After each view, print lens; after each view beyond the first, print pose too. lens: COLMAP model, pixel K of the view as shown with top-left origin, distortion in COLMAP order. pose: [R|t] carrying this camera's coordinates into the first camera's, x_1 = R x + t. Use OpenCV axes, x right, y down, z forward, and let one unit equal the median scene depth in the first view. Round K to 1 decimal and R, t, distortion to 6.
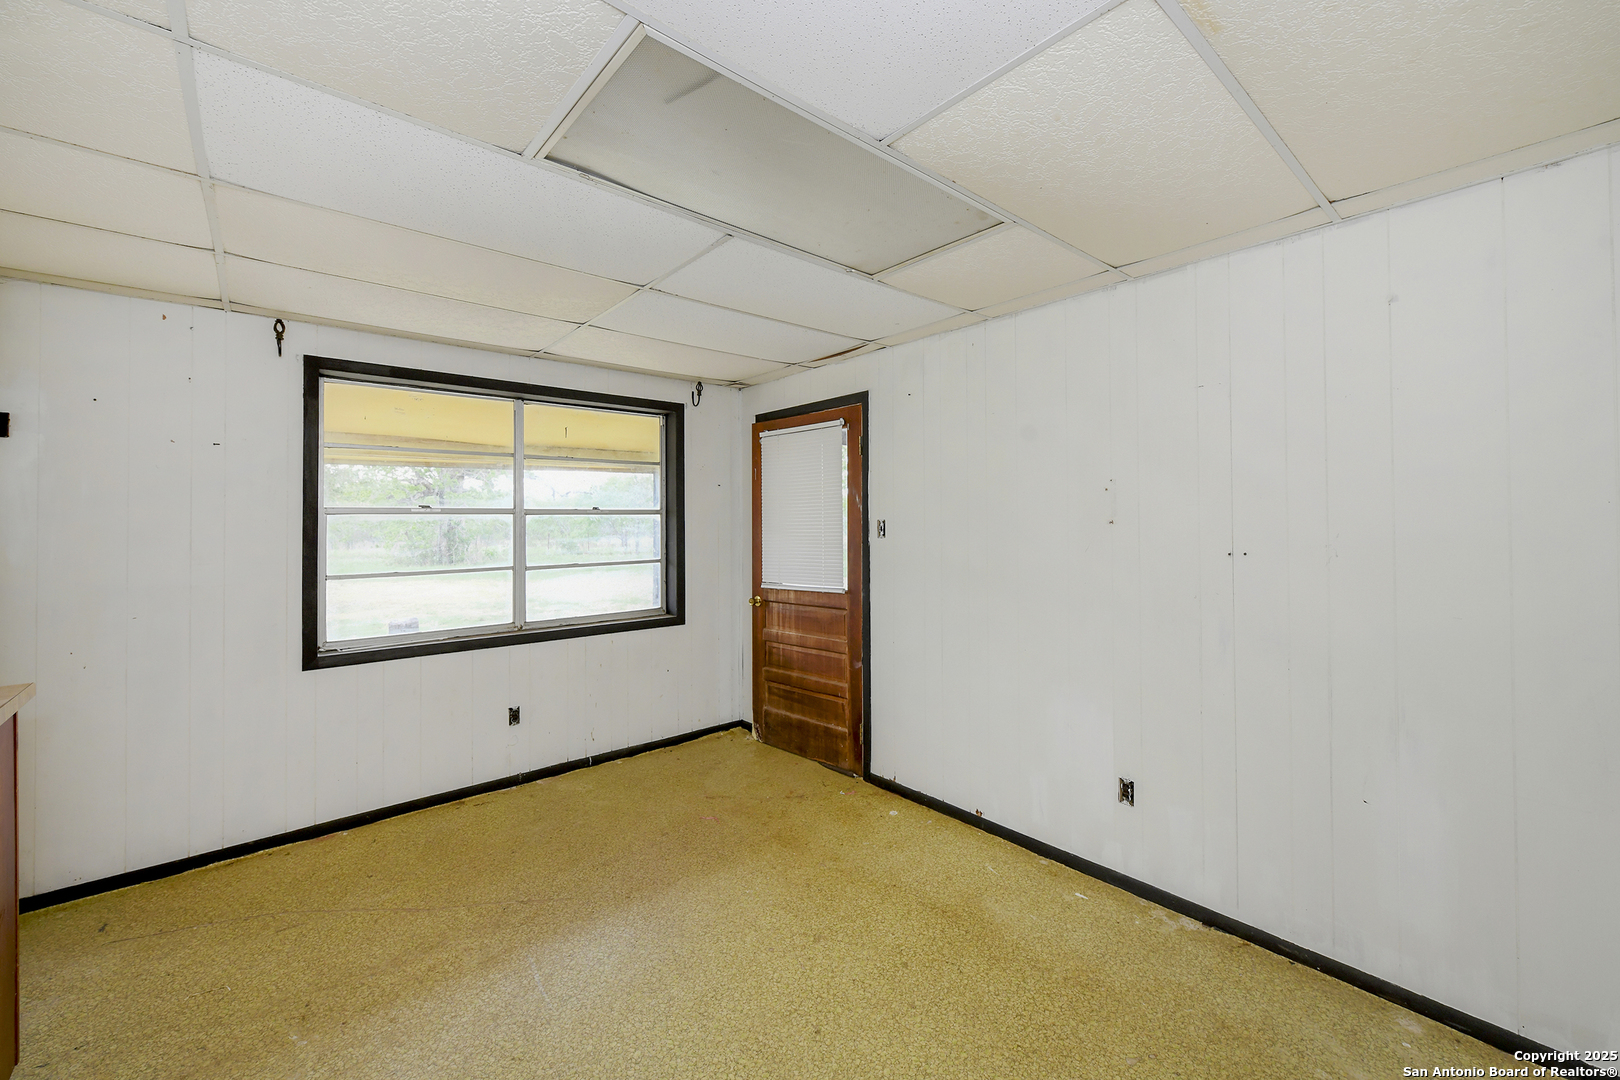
lens RADIAL K [[650.3, 0, 805.3], [0, 650.3, 523.6], [0, 0, 1]] dist [-0.006776, 0.000195]
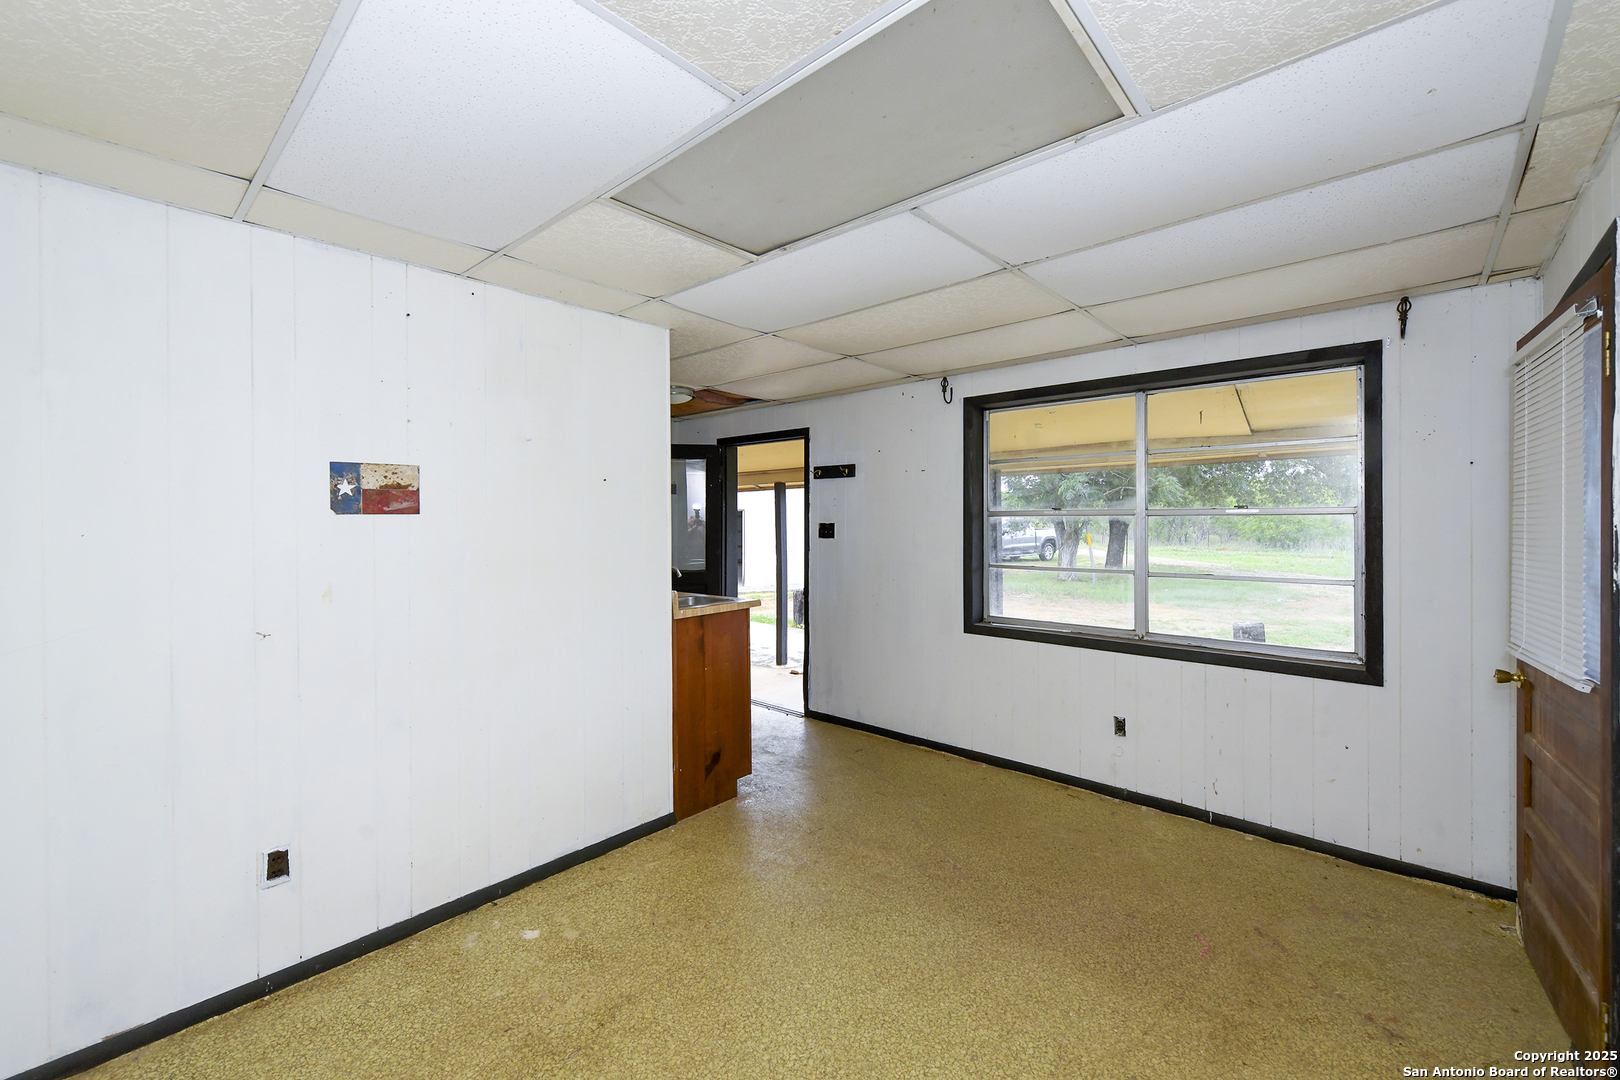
lens RADIAL K [[650.3, 0, 807.0], [0, 650.3, 535.4], [0, 0, 1]] dist [-0.006776, 0.000195]
pose [[0.126085, 0.032954, -0.991472, 0.456891], [-0.001286, 0.999453, 0.033056, -0.017208], [0.992019, -0.002893, 0.126058, 0.446229]]
